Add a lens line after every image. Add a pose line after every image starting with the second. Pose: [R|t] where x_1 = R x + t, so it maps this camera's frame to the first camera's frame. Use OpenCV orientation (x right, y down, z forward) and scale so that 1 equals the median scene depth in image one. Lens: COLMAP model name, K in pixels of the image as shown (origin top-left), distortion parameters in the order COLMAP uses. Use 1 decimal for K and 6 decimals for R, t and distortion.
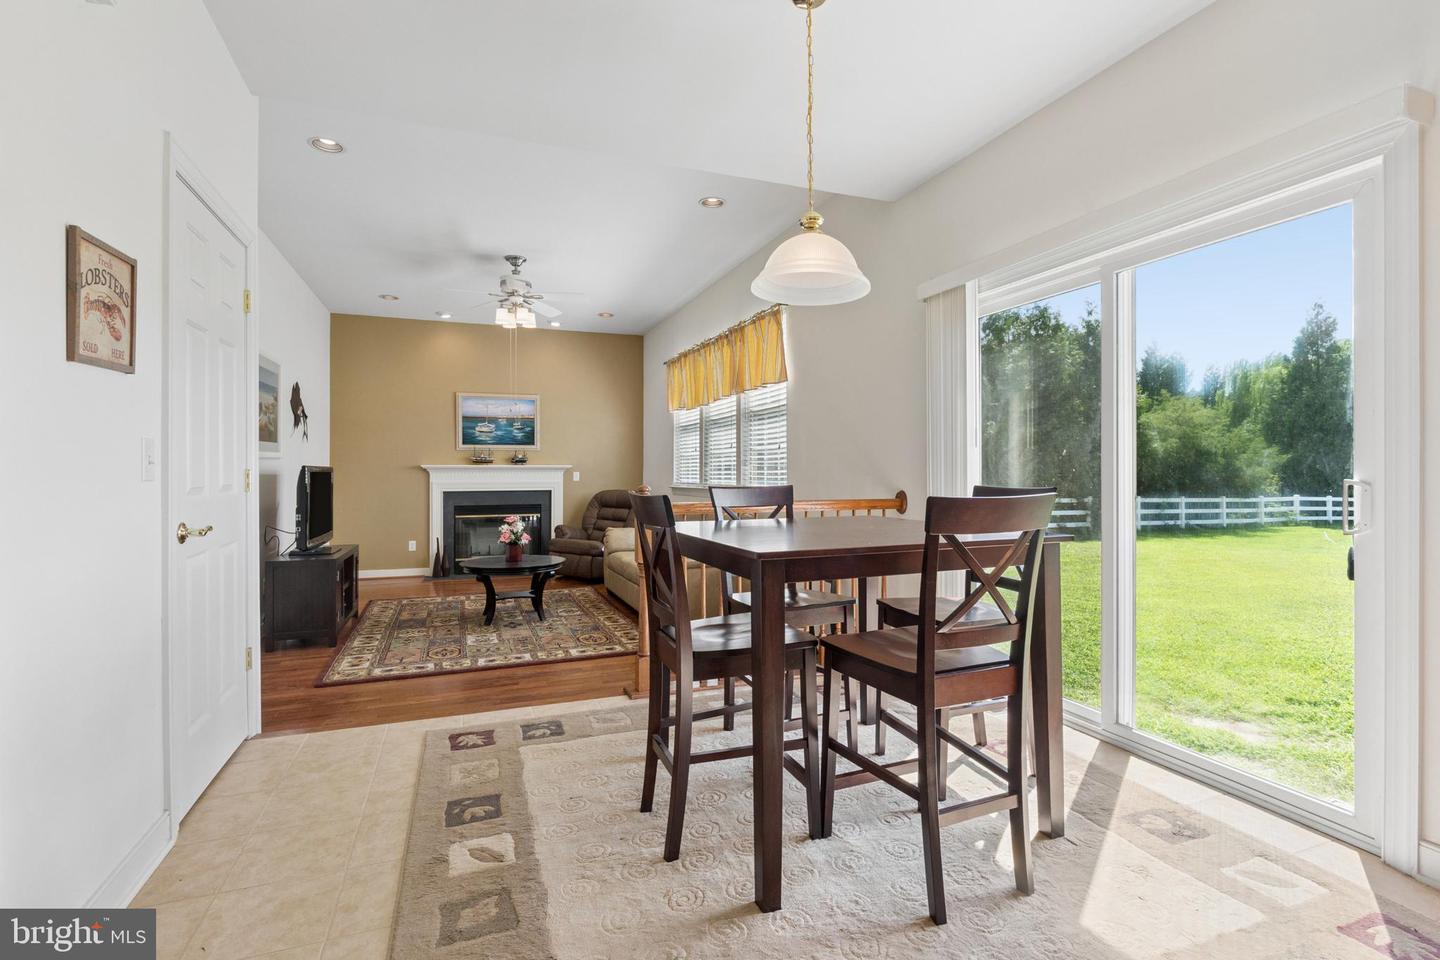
lens RADIAL K [[666.9, 0, 713.6], [0, 666.9, 461.5], [0, 0, 1]] dist [-0.006008, -0.000003]
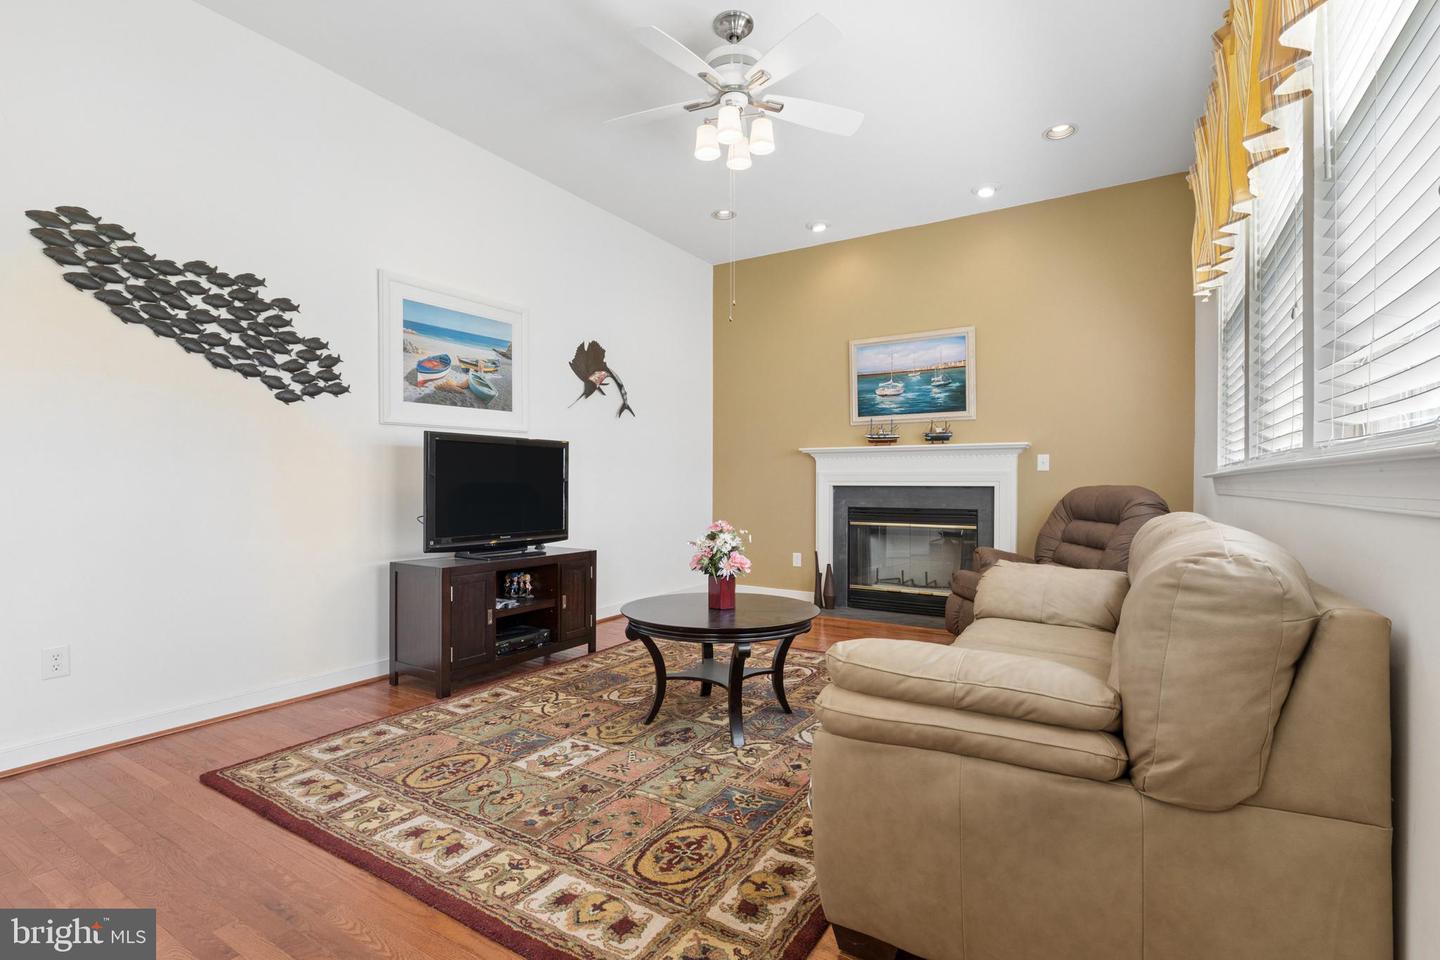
lens RADIAL K [[666.9, 0, 711.9], [0, 666.9, 479.5], [0, 0, 1]] dist [-0.006008, -0.000003]
pose [[0.600912, 0.000283, -0.799315, 0.075629], [0.008918, 0.999935, 0.007058, 0.032206], [0.799265, -0.011369, 0.600871, 0.475182]]
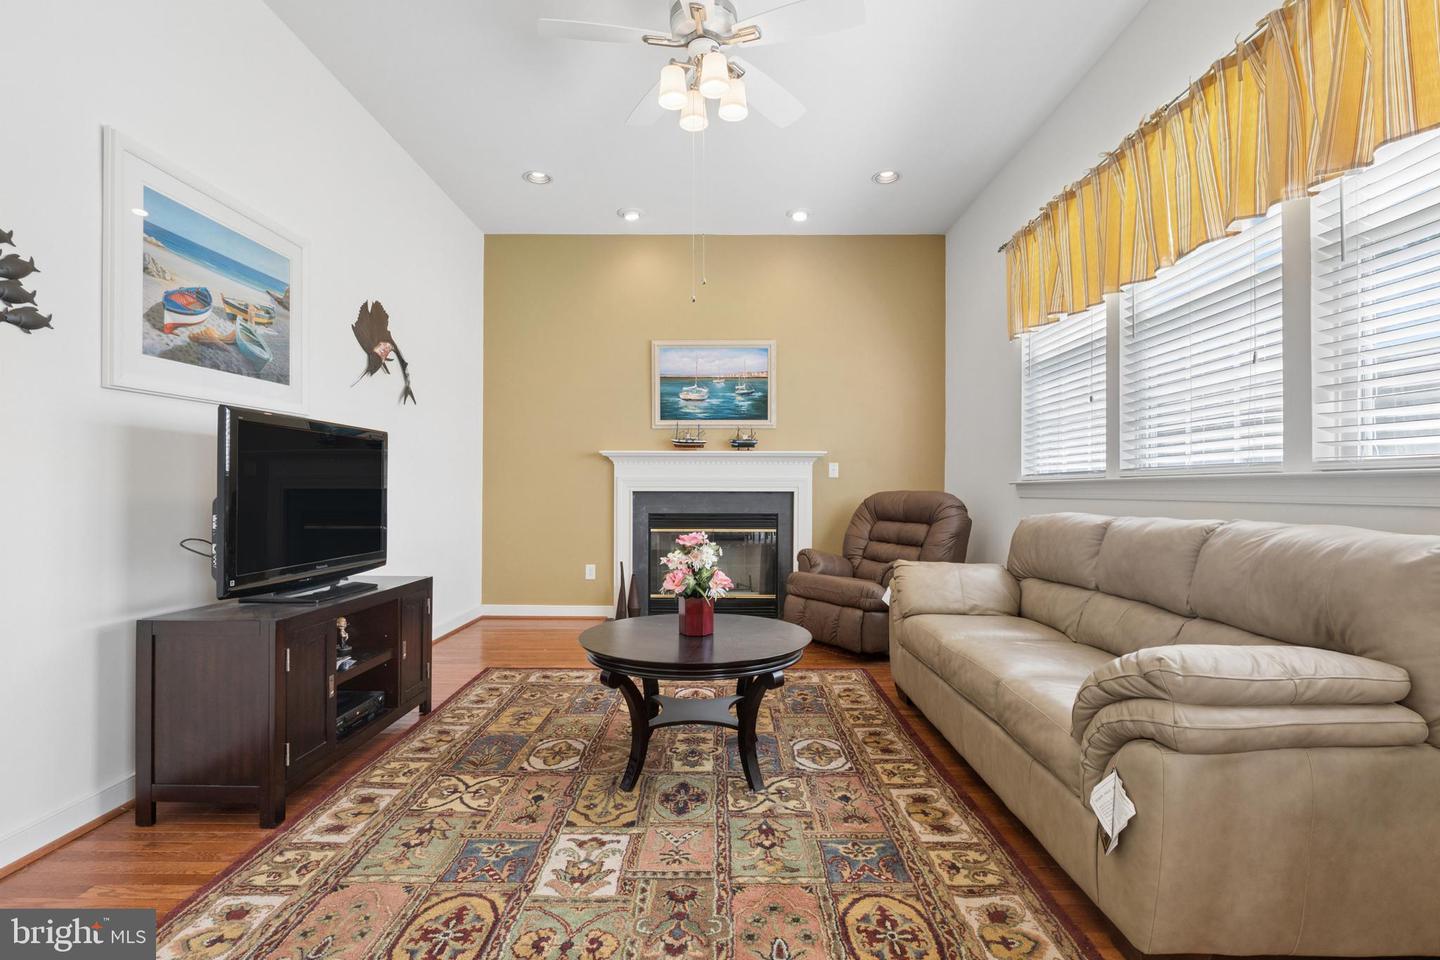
lens RADIAL K [[666.9, 0, 717.9], [0, 666.9, 482.3], [0, 0, 1]] dist [-0.006008, -0.000003]
pose [[0.931667, 0.001651, -0.363310, -0.087050], [0.000499, 0.999983, 0.005823, 0.032077], [0.363313, -0.005606, 0.931650, 0.411840]]
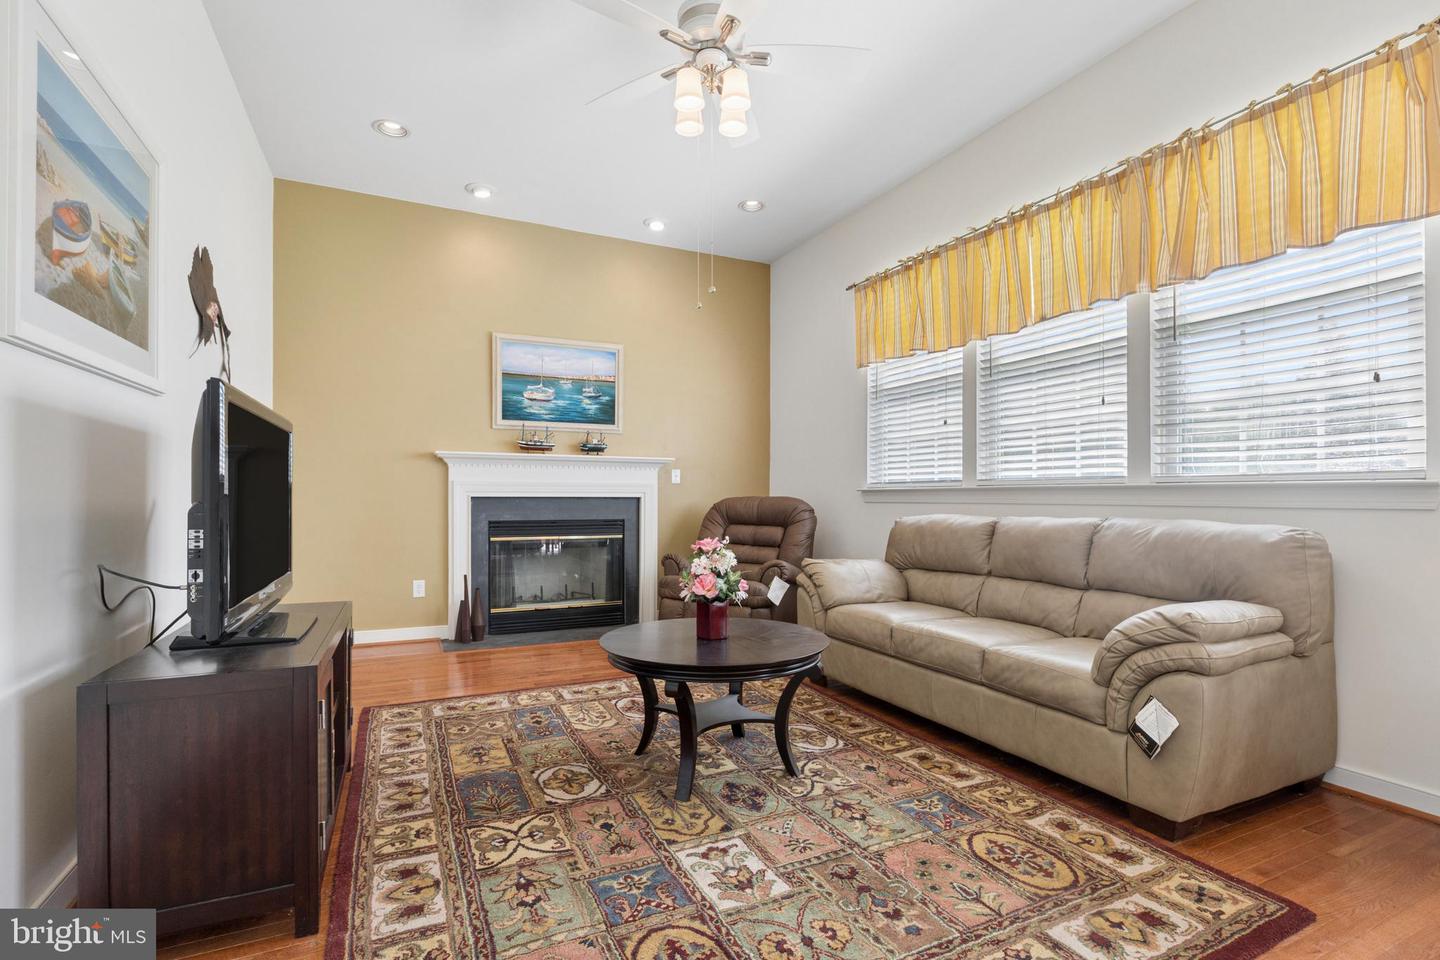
lens RADIAL K [[666.9, 0, 717.2], [0, 666.9, 493.3], [0, 0, 1]] dist [-0.006008, -0.000003]
pose [[0.996757, 0.007024, 0.080158, -0.231854], [-0.008030, 0.999893, 0.012237, 0.032474], [-0.080063, -0.012842, 0.996707, 0.383751]]
